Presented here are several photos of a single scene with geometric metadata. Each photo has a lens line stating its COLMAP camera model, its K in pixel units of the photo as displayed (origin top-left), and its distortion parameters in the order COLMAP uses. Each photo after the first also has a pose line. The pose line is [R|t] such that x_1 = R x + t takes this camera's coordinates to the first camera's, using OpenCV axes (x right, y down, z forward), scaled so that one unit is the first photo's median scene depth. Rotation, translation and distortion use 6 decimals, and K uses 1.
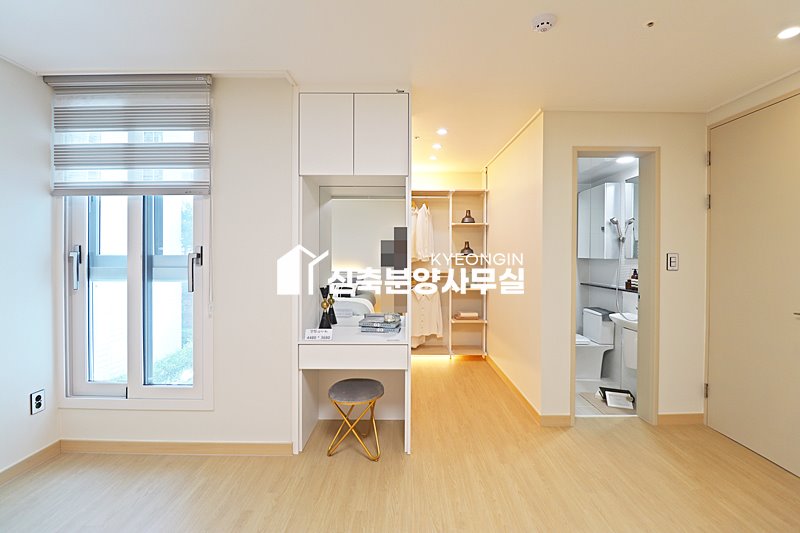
lens RADIAL K [[369.0, 0, 400.3], [0, 369.0, 261.4], [0, 0, 1]] dist [-0.003182, -0.011045]
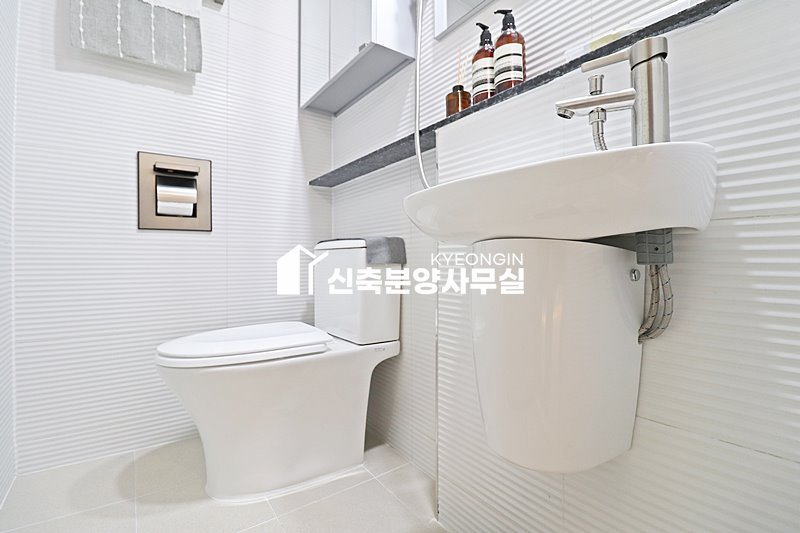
lens RADIAL K [[369.0, 0, 399.9], [0, 369.0, 264.9], [0, 0, 1]] dist [-0.003182, -0.011045]
pose [[0.817842, -0.008725, 0.575377, 0.393188], [0.013623, 0.999898, -0.004200, 0.160365], [-0.575281, 0.011273, 0.817878, 0.731137]]
